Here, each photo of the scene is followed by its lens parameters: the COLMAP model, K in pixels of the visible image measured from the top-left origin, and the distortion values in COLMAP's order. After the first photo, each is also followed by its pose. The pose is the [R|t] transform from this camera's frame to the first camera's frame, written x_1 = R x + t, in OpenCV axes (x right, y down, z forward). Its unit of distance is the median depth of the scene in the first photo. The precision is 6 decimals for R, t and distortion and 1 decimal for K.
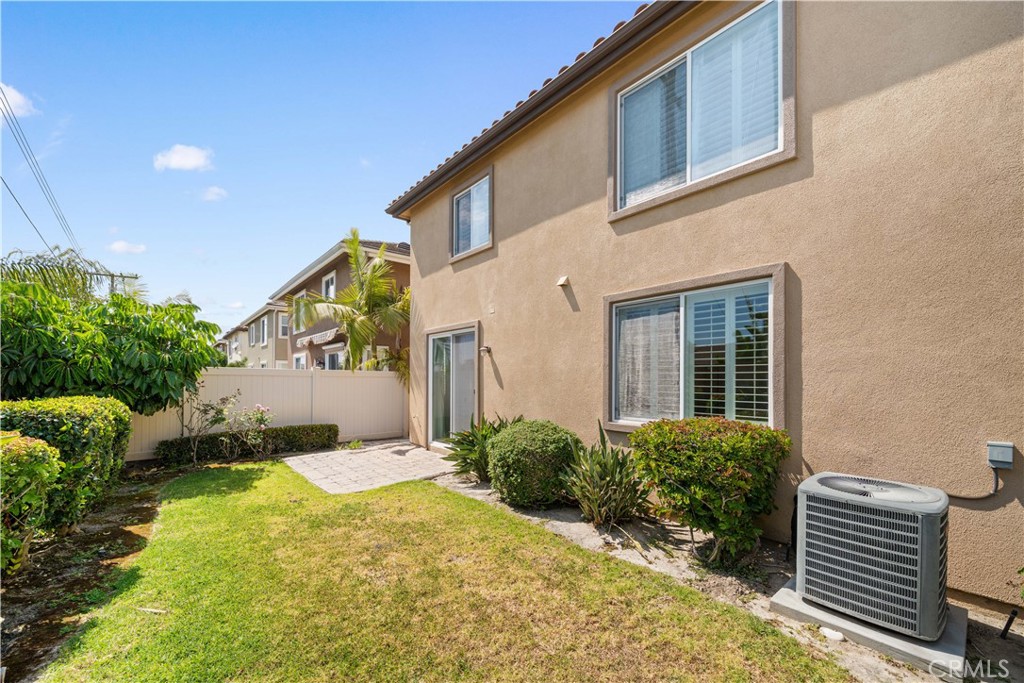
lens RADIAL K [[402.3, 0, 512.9], [0, 402.3, 378.7], [0, 0, 1]] dist [0.000157, 0.000014]
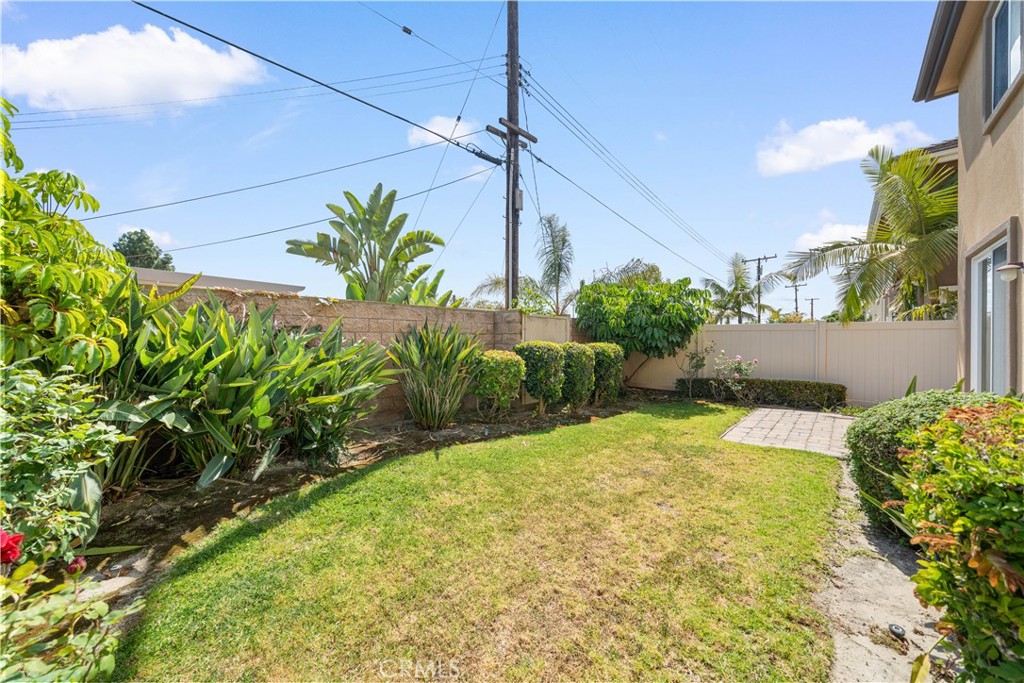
lens RADIAL K [[373.2, 0, 512.0], [0, 373.2, 341.5], [0, 0, 1]] dist [0.000673, 0.000124]
pose [[0.135990, -0.001103, -0.990710, 0.388176], [0.001358, 0.999999, -0.000927, 0.030588], [0.990709, -0.001219, 0.135991, 0.290343]]
